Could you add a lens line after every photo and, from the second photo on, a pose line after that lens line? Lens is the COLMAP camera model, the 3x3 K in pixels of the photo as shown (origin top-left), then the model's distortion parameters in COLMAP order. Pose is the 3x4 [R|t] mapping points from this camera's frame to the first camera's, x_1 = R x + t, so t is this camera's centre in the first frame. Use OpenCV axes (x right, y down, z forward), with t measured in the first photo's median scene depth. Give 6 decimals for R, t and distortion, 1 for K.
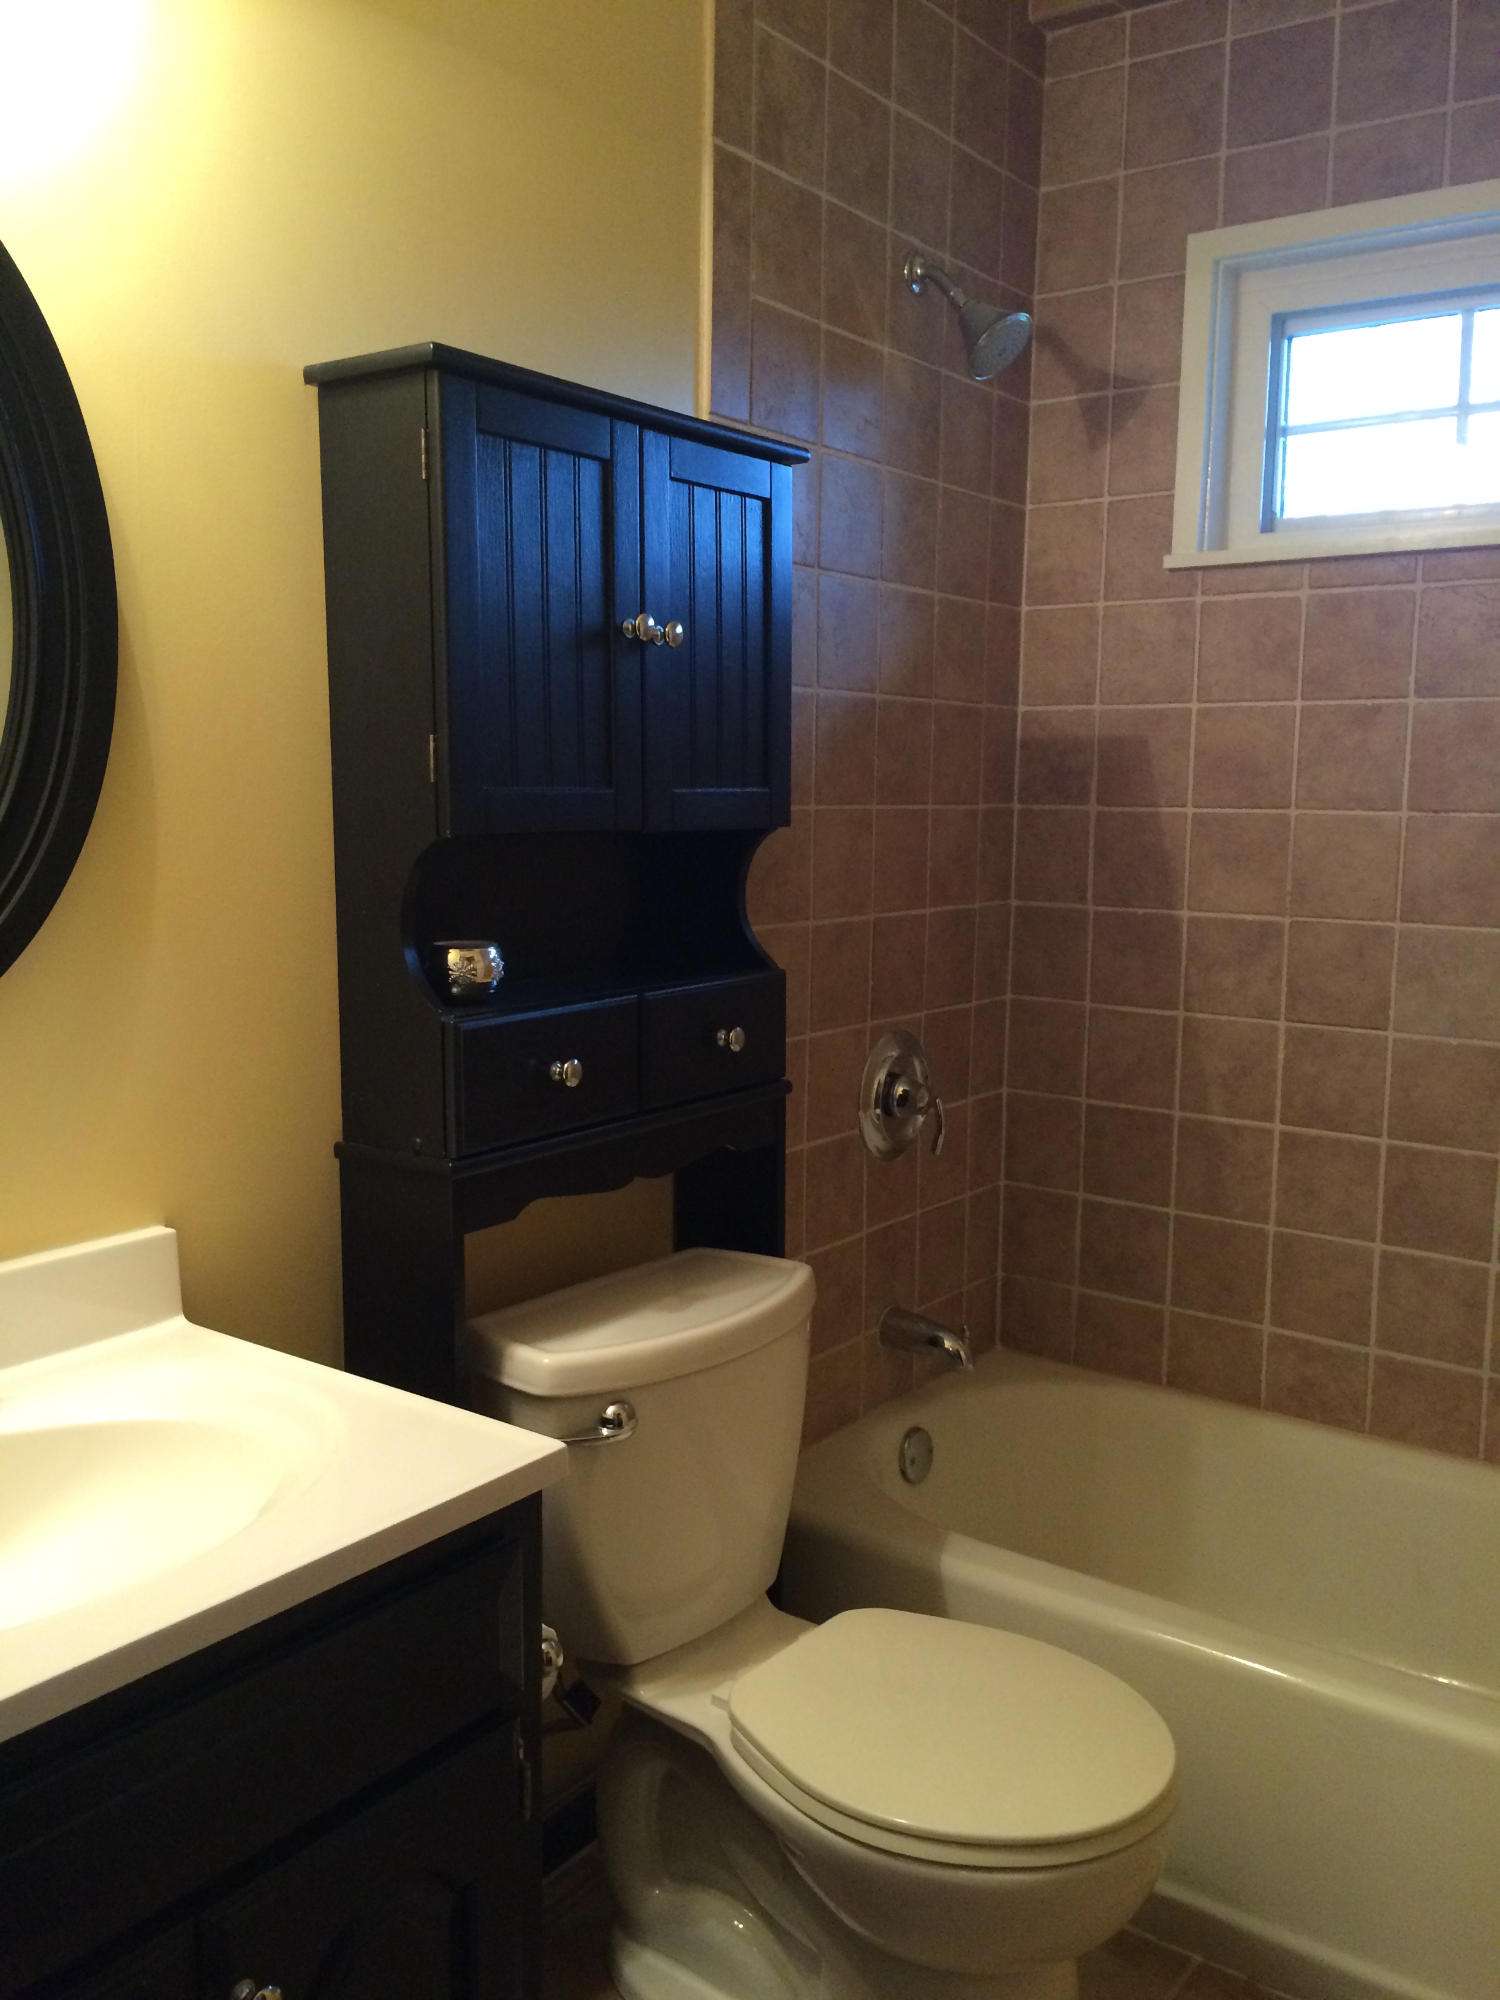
lens RADIAL K [[1715.6, 0, 736.6], [0, 1715.6, 992.3], [0, 0, 1]] dist [0.085829, -0.115153]
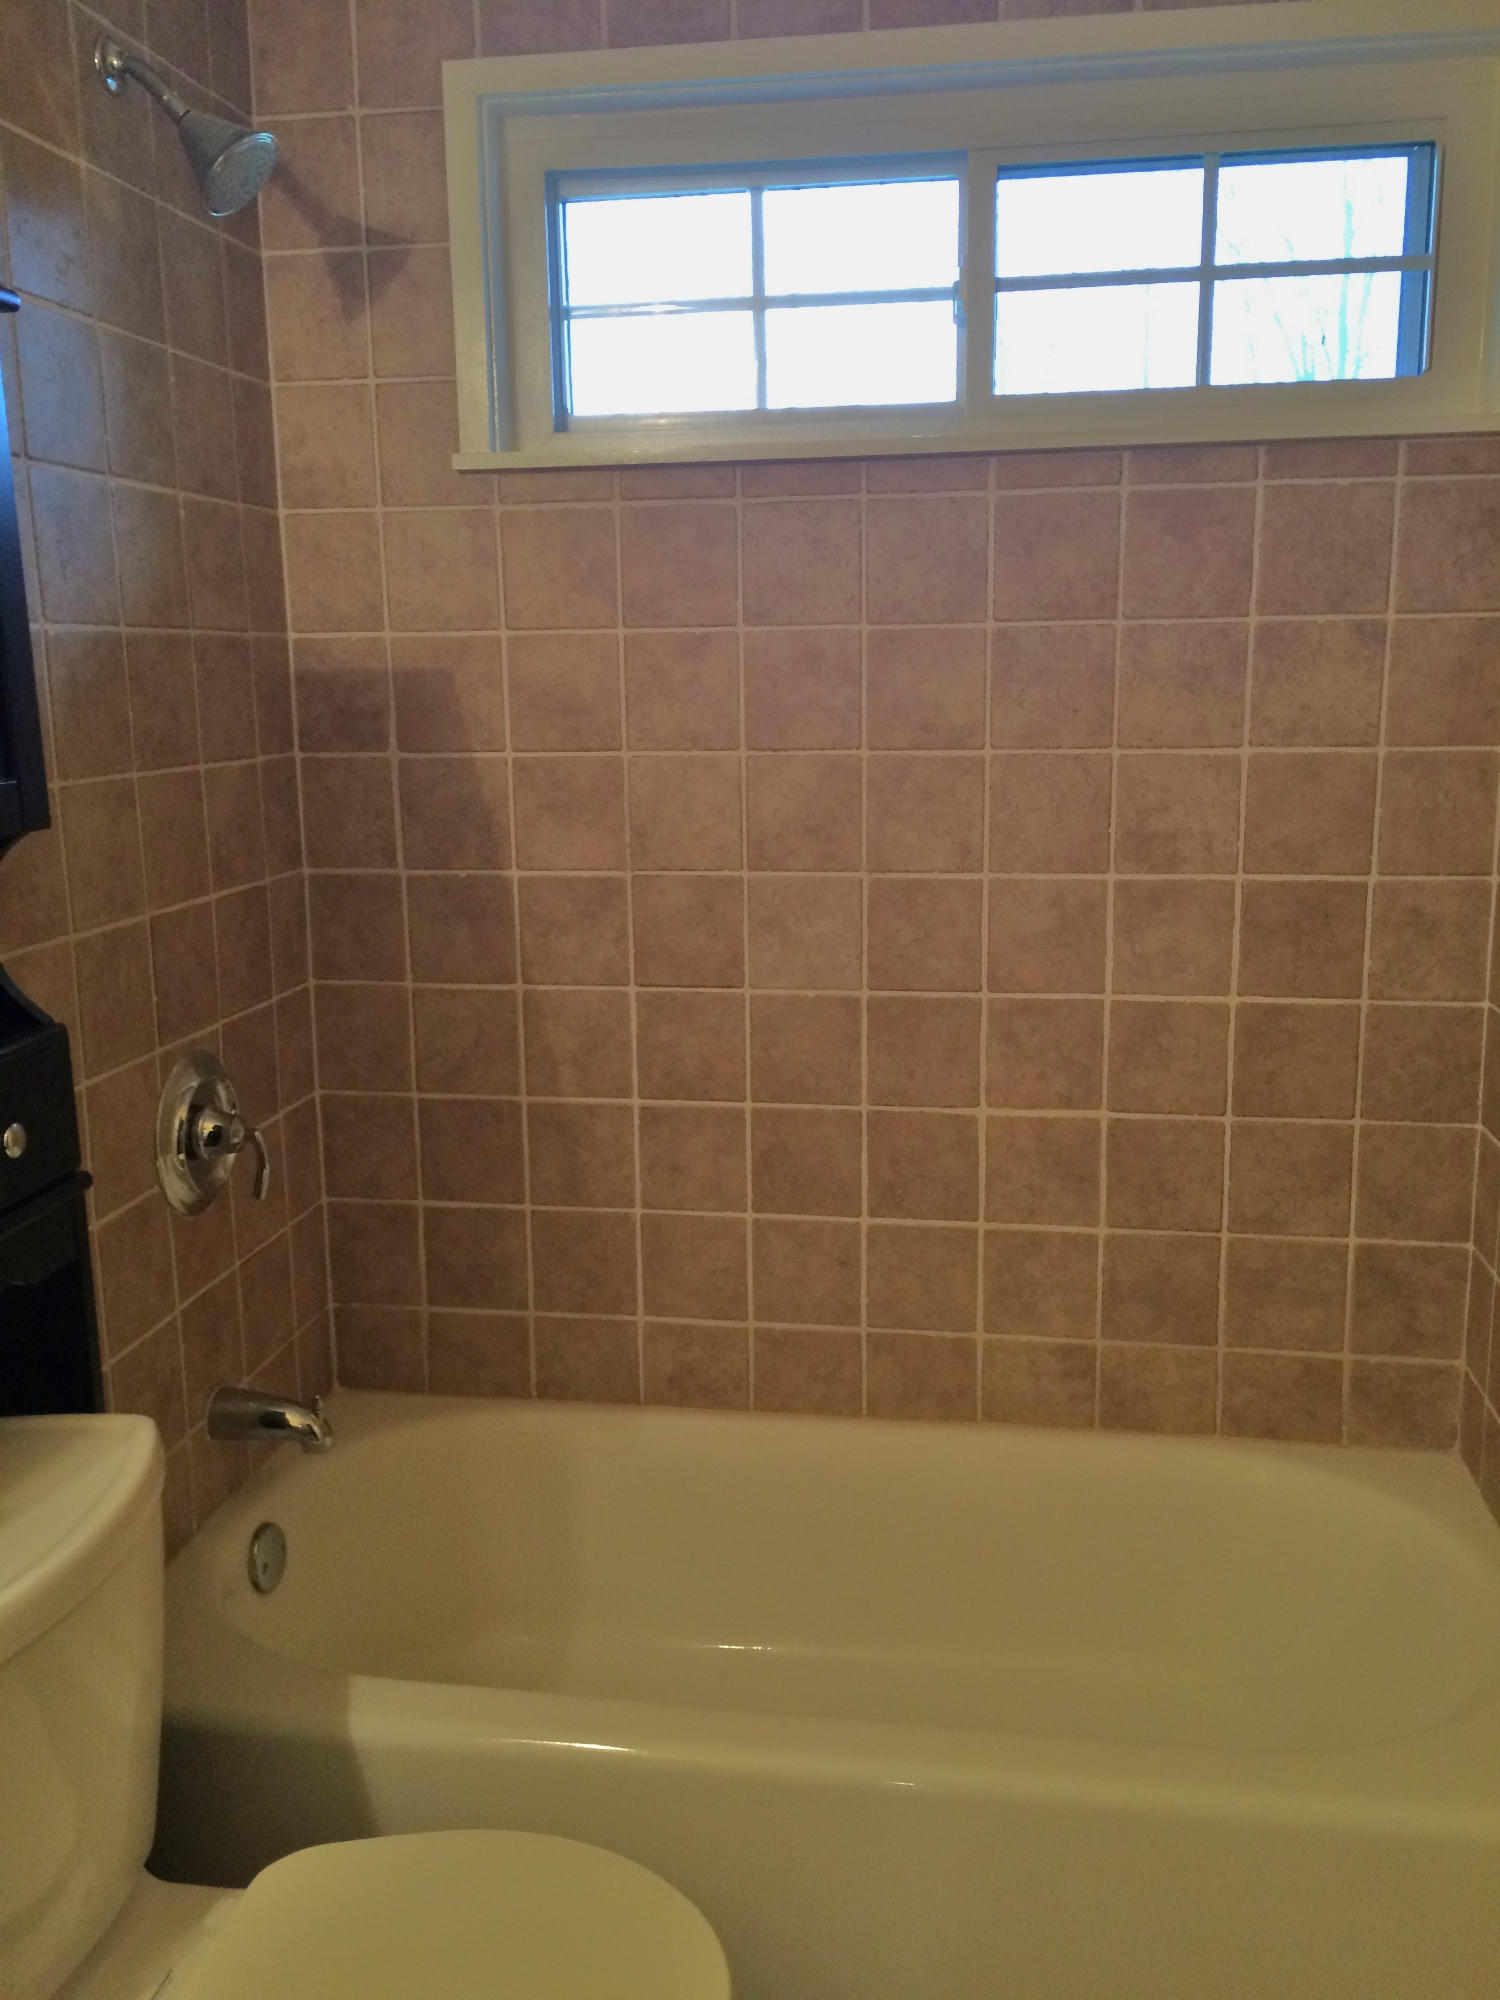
lens RADIAL K [[1715.6, 0, 736.6], [0, 1715.6, 992.3], [0, 0, 1]] dist [0.085829, -0.115153]
pose [[0.887573, -0.113939, 0.446355, -0.036642], [0.084013, 0.992716, 0.086349, -0.052903], [-0.452942, -0.039141, 0.890680, 0.174563]]
